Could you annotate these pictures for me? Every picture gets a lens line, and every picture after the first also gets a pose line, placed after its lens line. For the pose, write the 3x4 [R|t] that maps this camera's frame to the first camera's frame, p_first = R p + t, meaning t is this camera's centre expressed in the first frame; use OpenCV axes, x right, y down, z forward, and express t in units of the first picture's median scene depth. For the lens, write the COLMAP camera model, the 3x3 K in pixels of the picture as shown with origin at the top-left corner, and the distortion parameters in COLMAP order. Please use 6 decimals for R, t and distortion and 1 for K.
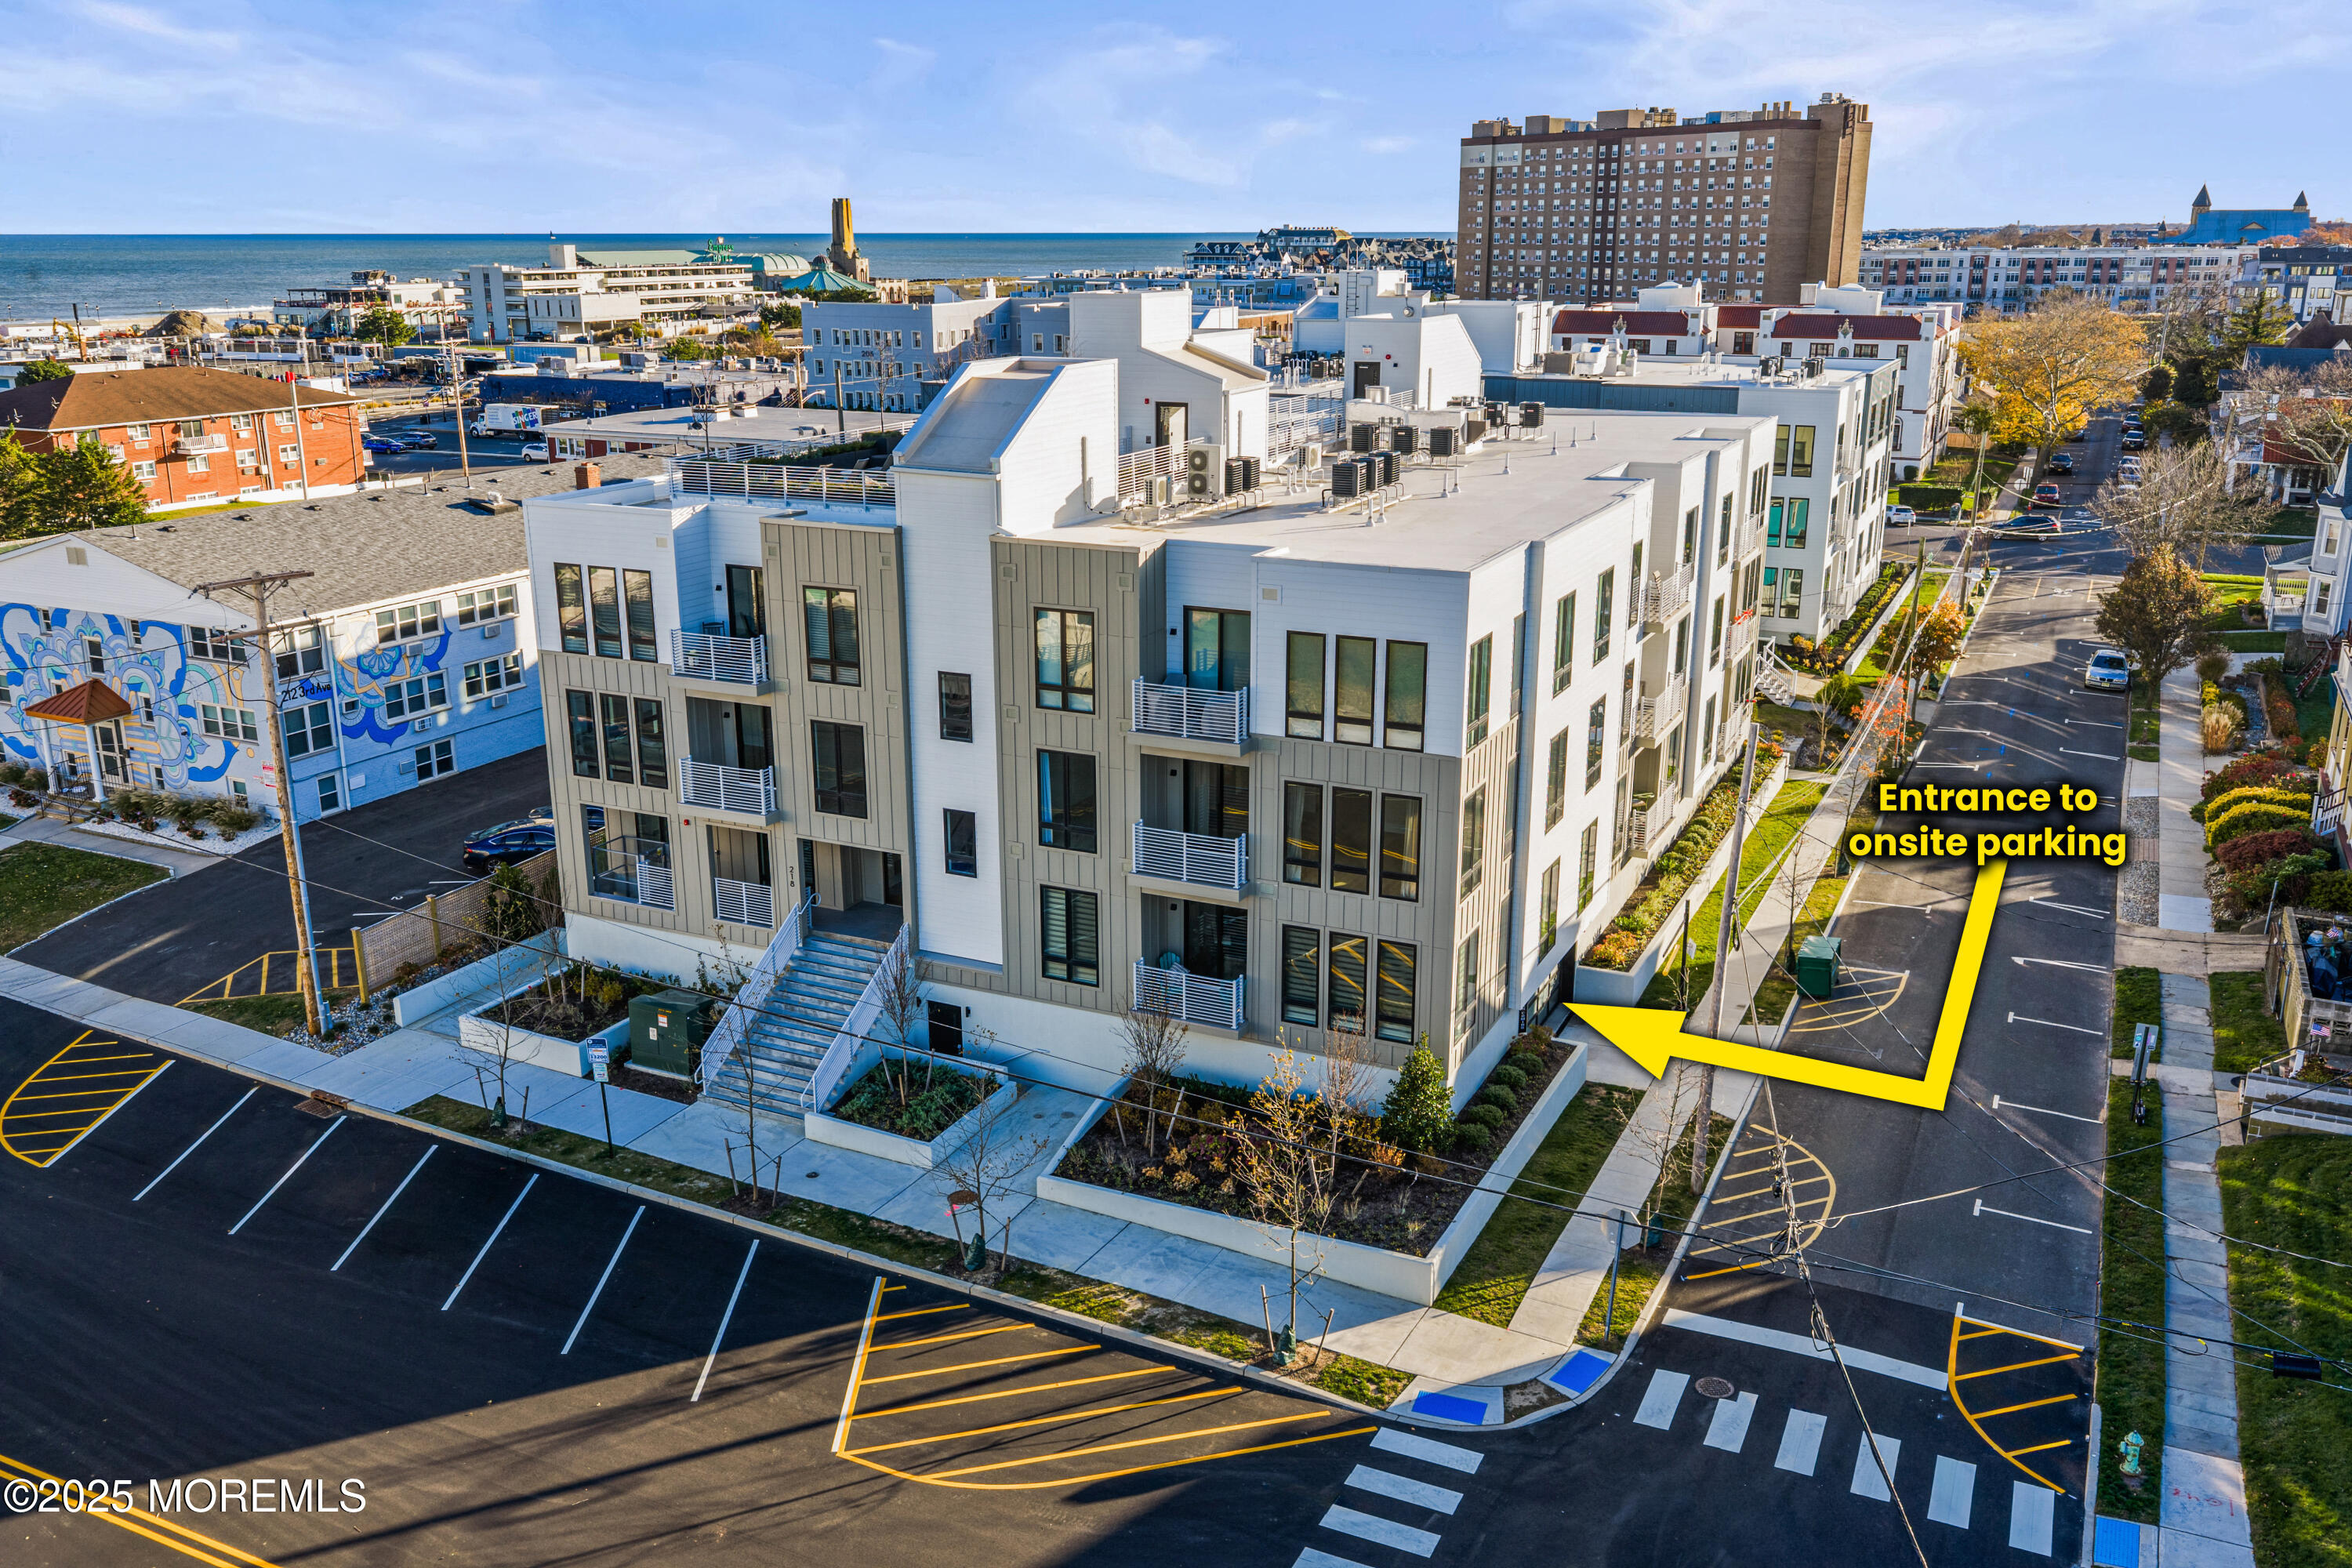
lens RADIAL K [[1942.9, 0, 1176.0], [0, 1942.9, 784.0], [0, 0, 1]] dist [0.025173, -0.045322]
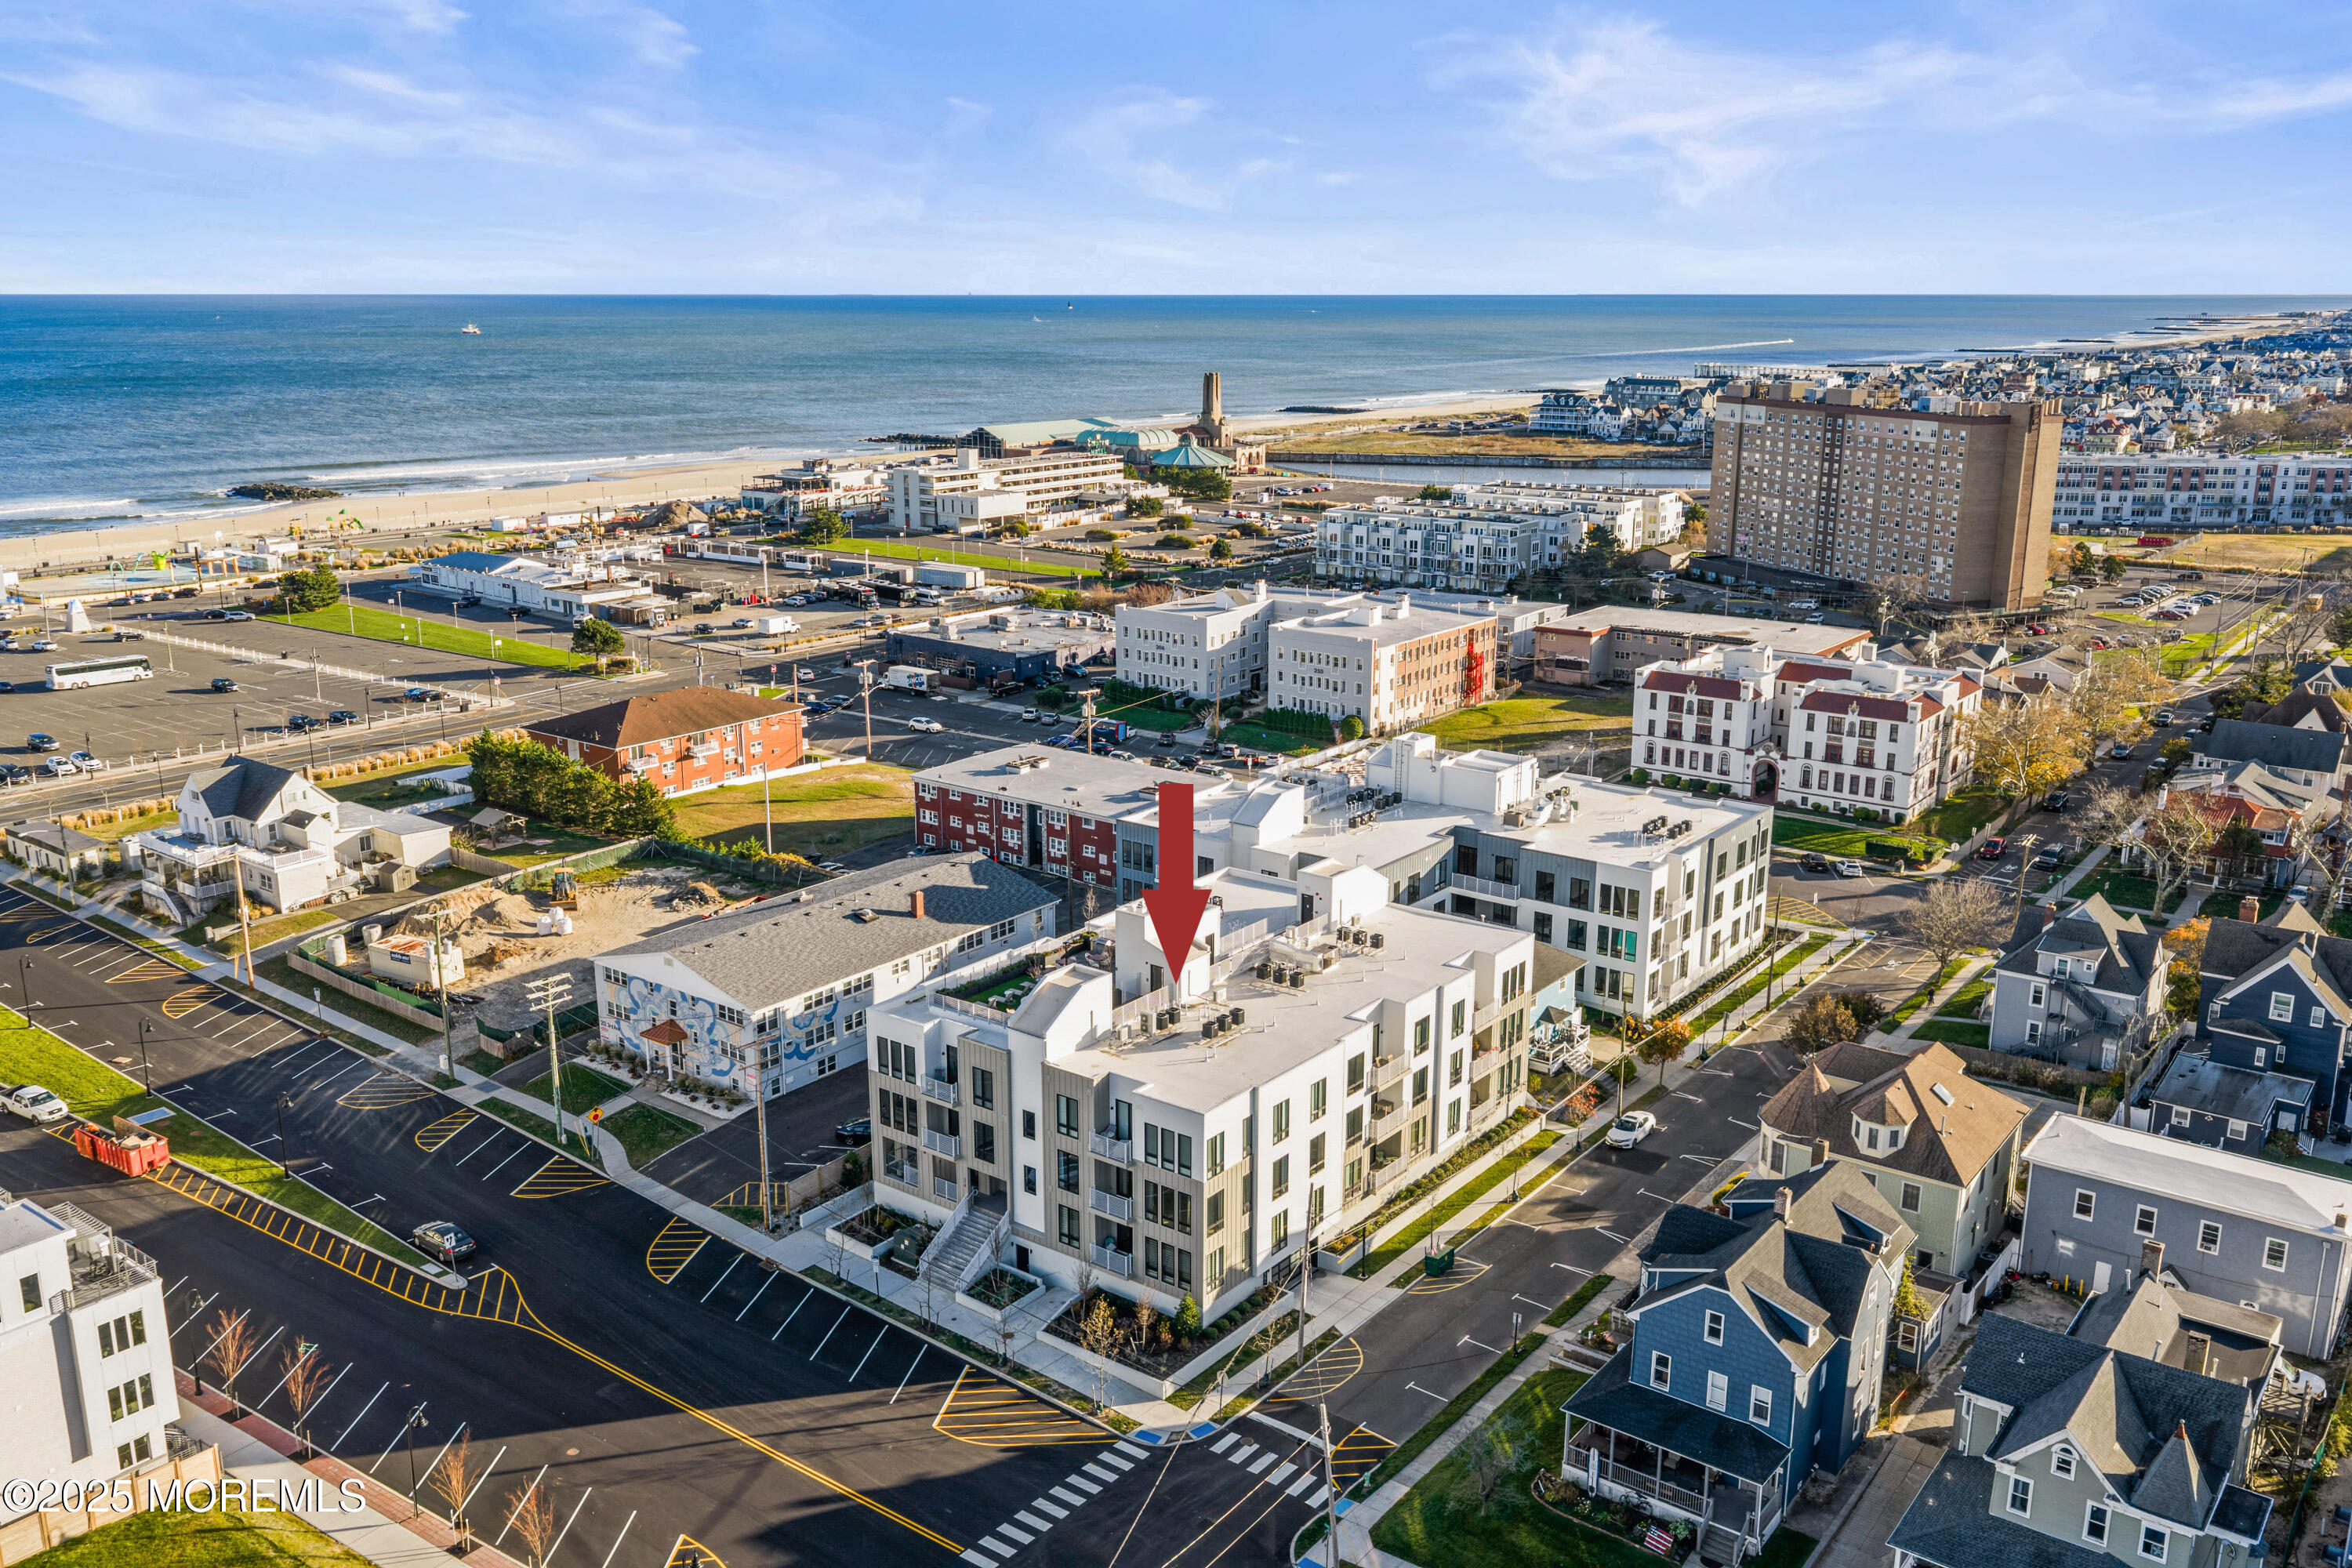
lens RADIAL K [[1942.9, 0, 1176.0], [0, 1942.9, 784.0], [0, 0, 1]] dist [0.025173, -0.045322]
pose [[0.979298, 0.052302, -0.195549, 0.447744], [-0.057855, 0.998065, -0.022787, -0.364585], [0.193979, 0.033629, 0.980429, -1.162346]]
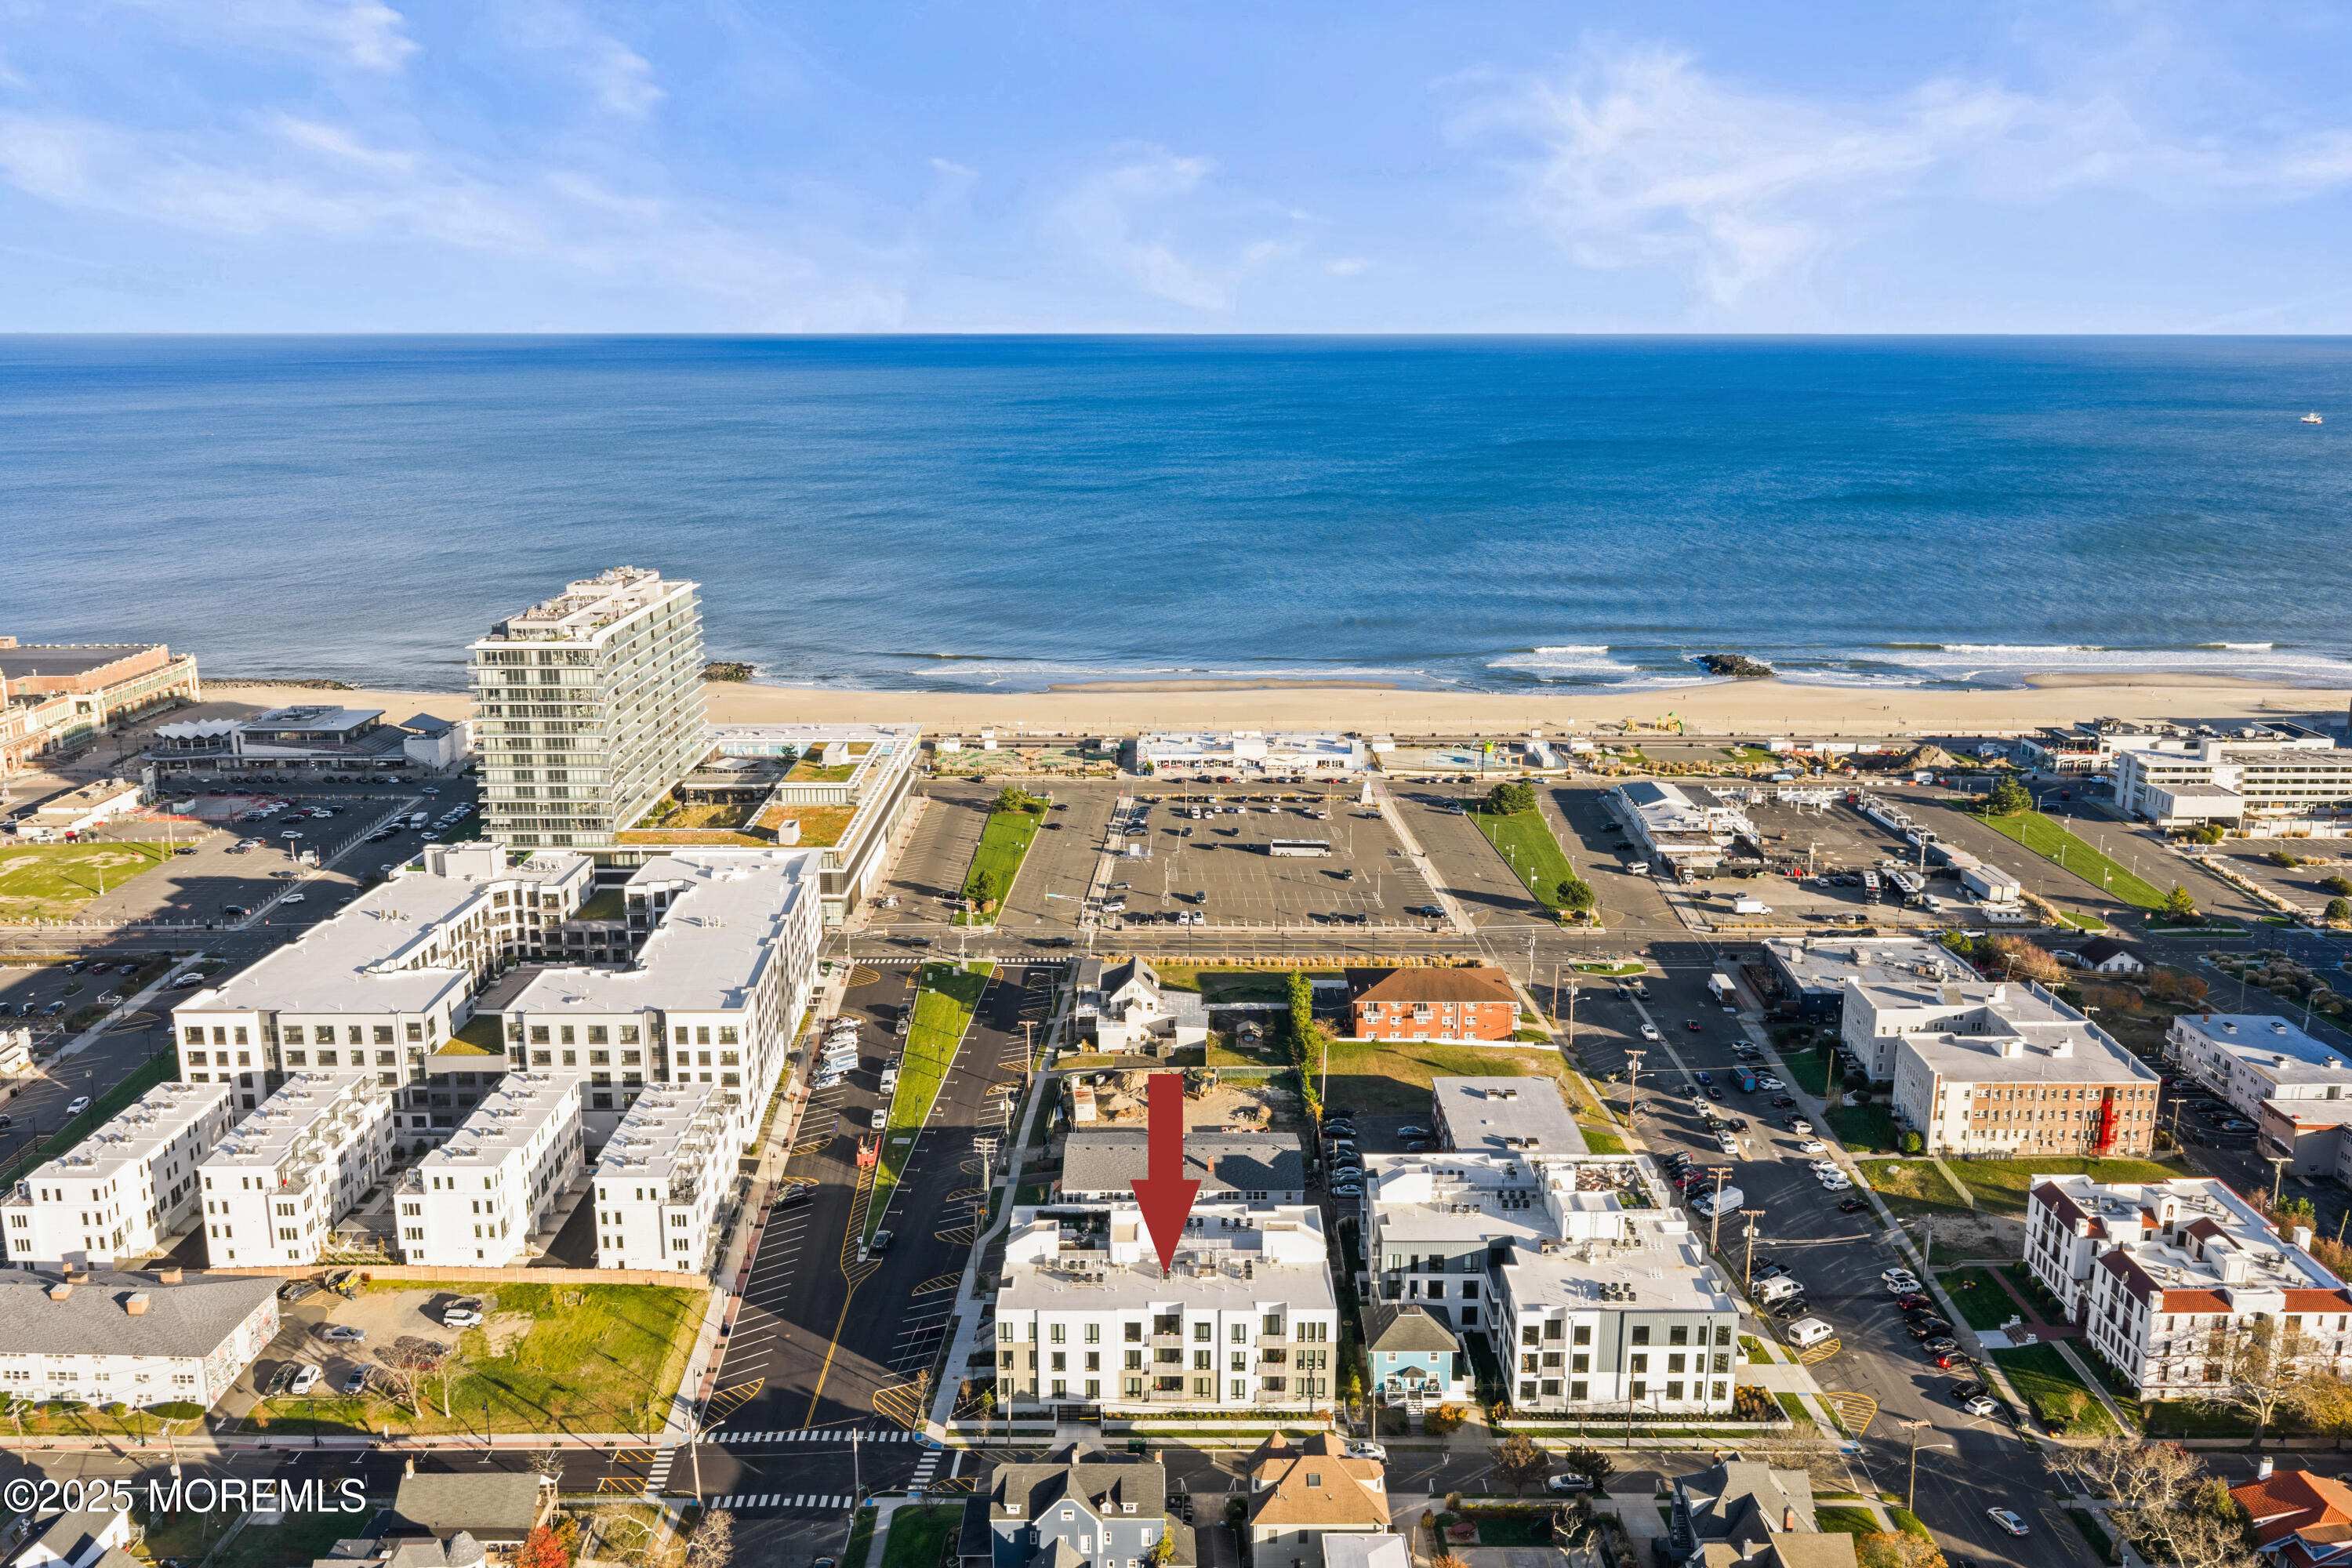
lens RADIAL K [[1942.9, 0, 1176.0], [0, 1942.9, 784.0], [0, 0, 1]] dist [0.025173, -0.045322]
pose [[0.440380, 0.209658, -0.872989, 3.556063], [-0.249835, 0.962563, 0.105141, -1.640488], [0.862350, 0.171801, 0.476273, -1.024010]]
